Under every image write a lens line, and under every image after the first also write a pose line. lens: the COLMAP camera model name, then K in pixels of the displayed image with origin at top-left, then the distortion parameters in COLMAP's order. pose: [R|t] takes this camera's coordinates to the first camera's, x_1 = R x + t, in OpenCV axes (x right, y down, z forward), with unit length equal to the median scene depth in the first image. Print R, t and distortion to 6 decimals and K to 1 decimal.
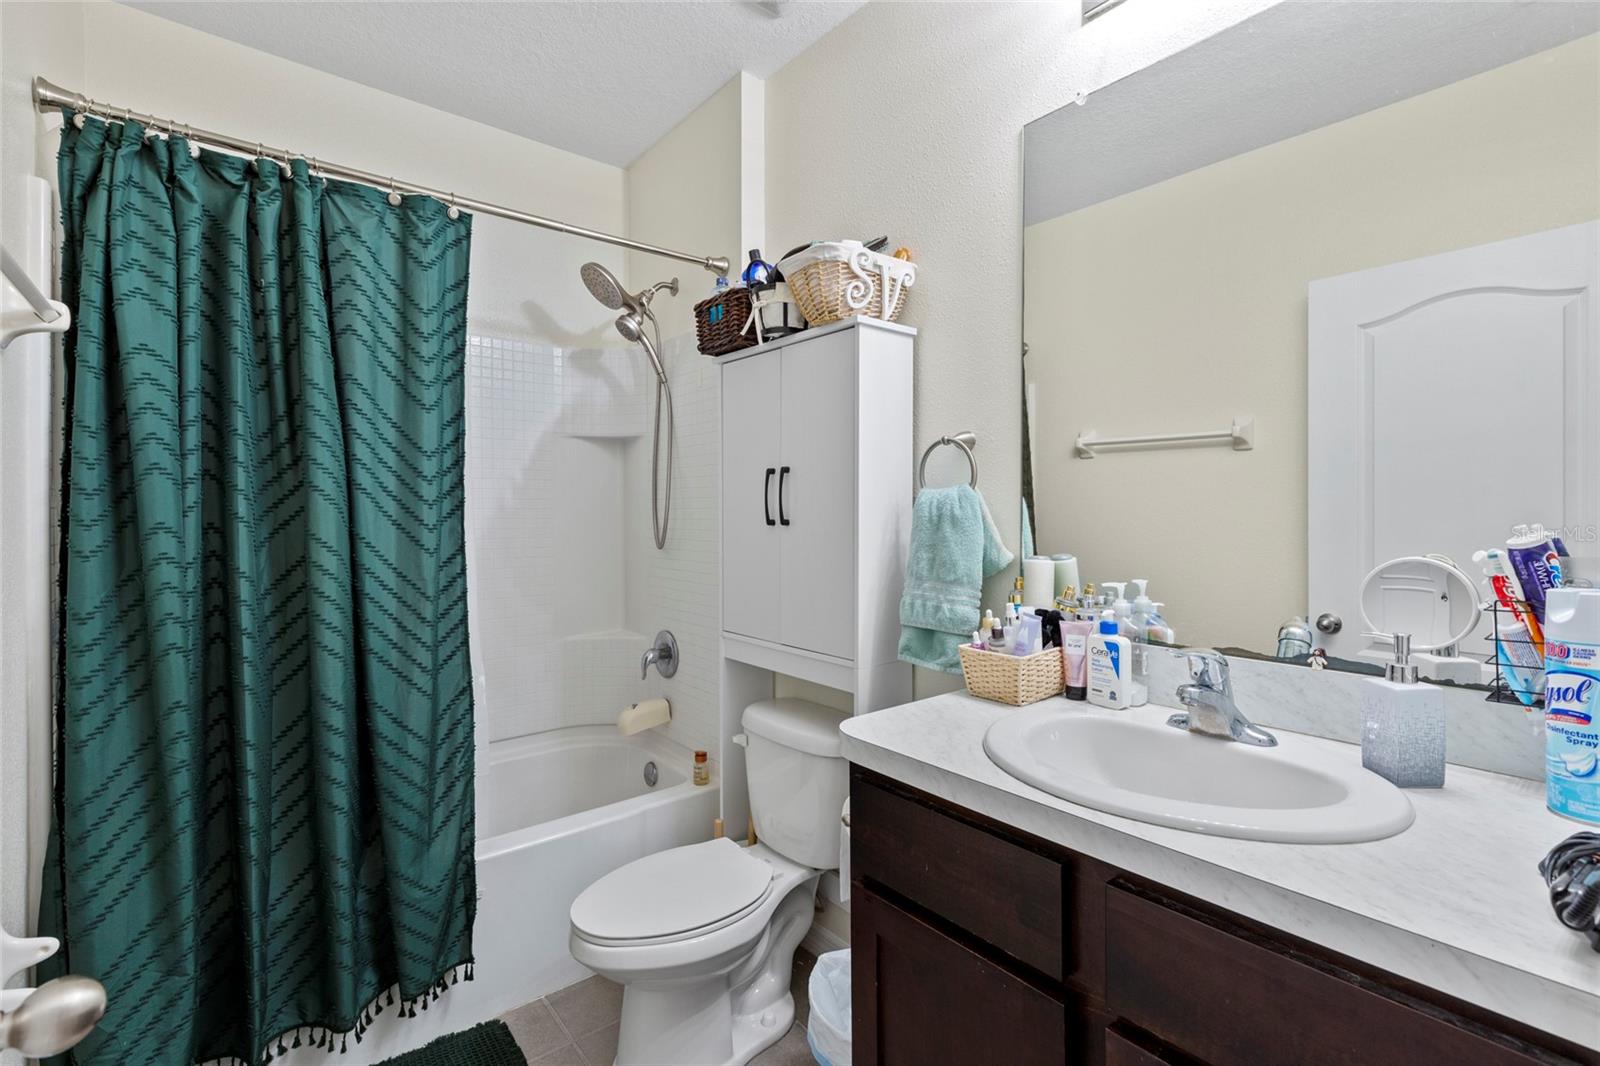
lens RADIAL K [[719.7, 0, 815.4], [0, 719.7, 519.8], [0, 0, 1]] dist [0.001486, -0.000115]
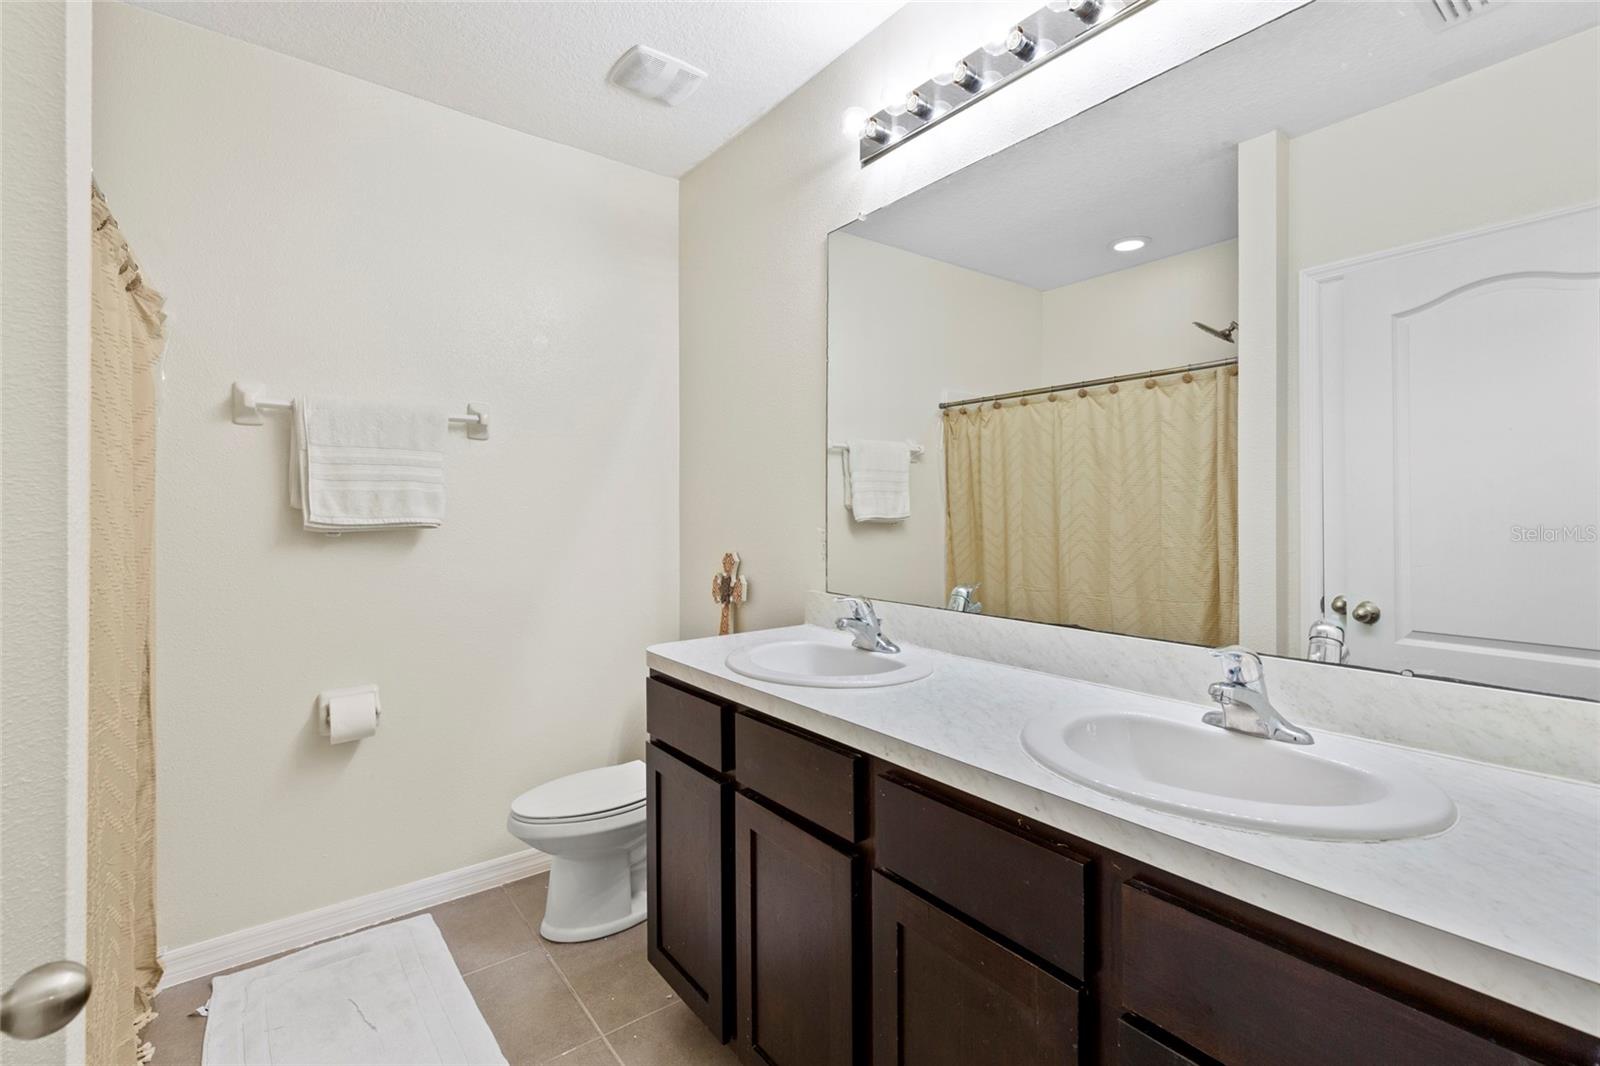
lens RADIAL K [[719.7, 0, 815.4], [0, 719.7, 519.8], [0, 0, 1]] dist [0.001486, -0.000115]
pose [[0.999335, -0.014258, -0.033561, 0.022208], [0.014221, 0.999898, -0.001322, 0.000242], [0.033576, 0.000844, 0.999436, -0.028007]]
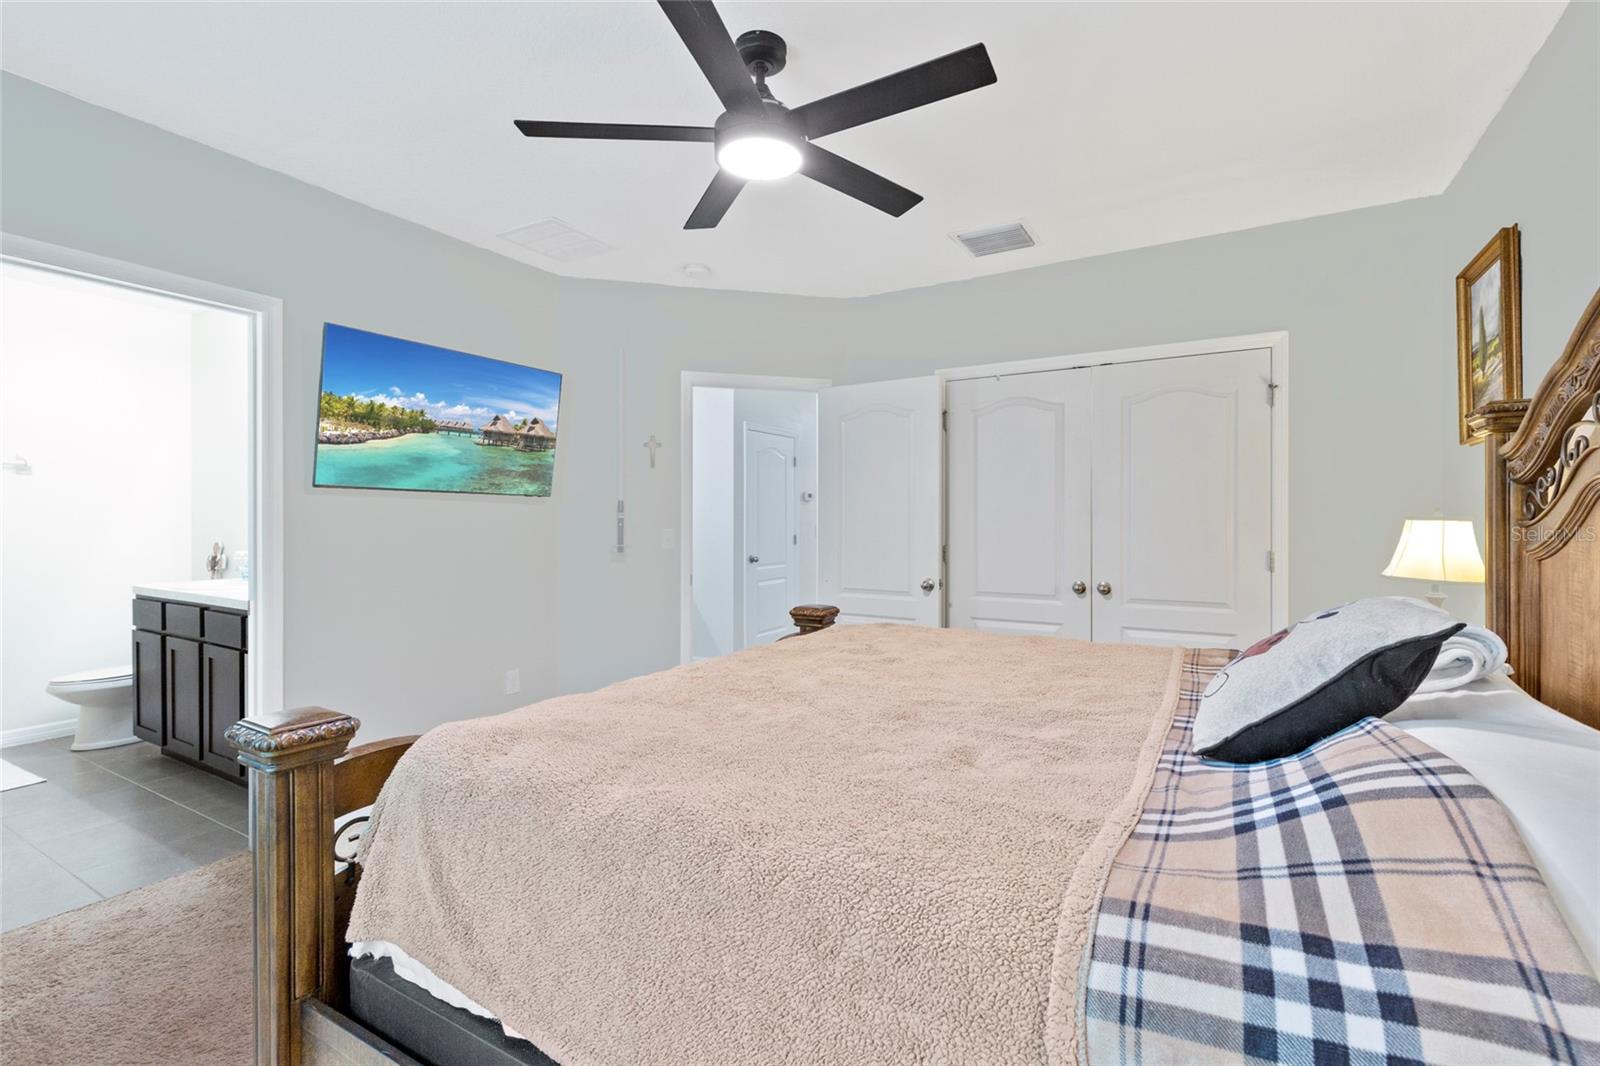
lens RADIAL K [[724.1, 0, 799.8], [0, 724.1, 529.5], [0, 0, 1]] dist [0.002407, 0.000209]
pose [[0.940155, -0.010693, 0.340579, 0.092480], [0.009863, 0.999943, 0.004168, 0.002652], [-0.340604, -0.000559, 0.940207, -0.166369]]
